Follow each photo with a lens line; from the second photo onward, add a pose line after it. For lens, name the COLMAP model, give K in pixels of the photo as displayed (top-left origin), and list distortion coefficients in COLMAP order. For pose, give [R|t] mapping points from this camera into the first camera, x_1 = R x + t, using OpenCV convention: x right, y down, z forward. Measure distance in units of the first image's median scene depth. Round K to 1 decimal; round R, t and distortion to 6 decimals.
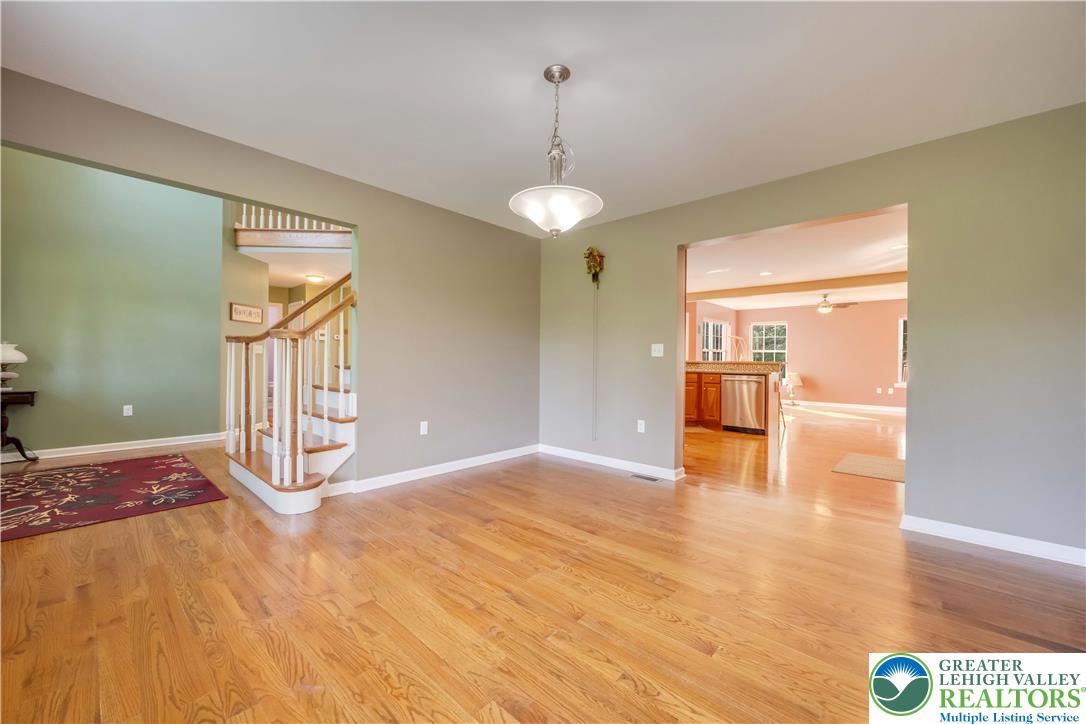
lens RADIAL K [[424.8, 0, 537.5], [0, 424.8, 360.6], [0, 0, 1]] dist [0.010736, 0.000093]
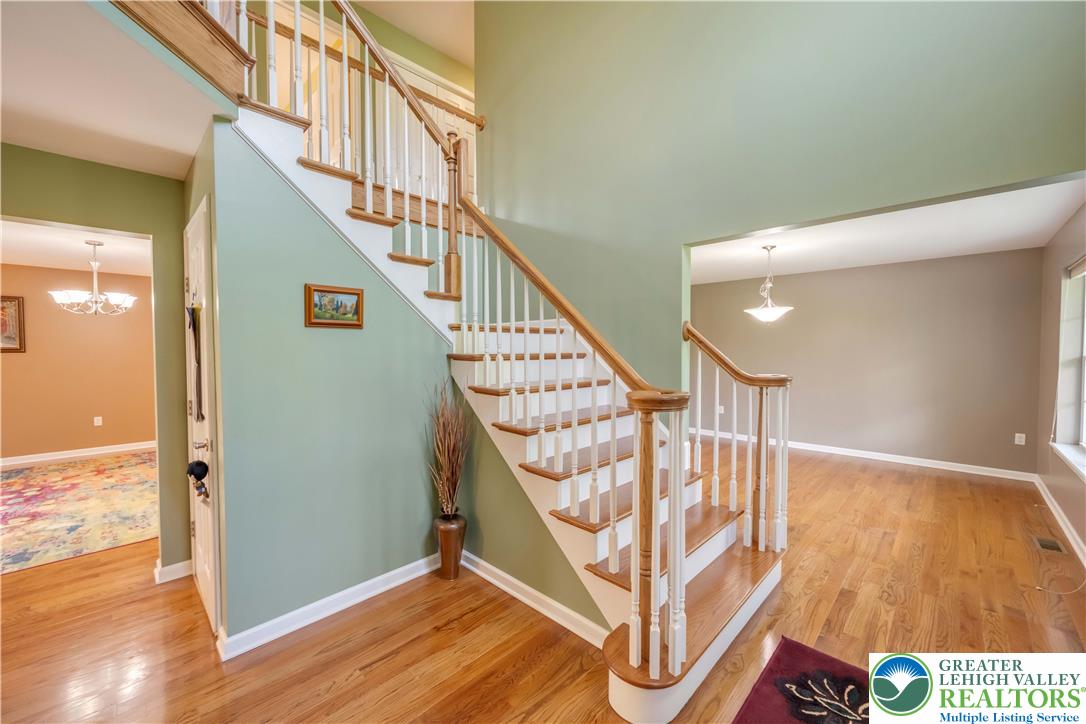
lens RADIAL K [[424.8, 0, 537.5], [0, 424.8, 360.6], [0, 0, 1]] dist [0.010736, 0.000093]
pose [[0.018372, -0.038331, 0.999096, -2.350781], [0.004789, 0.999257, 0.038249, -0.227032], [-0.999820, 0.004082, 0.018542, 2.333089]]
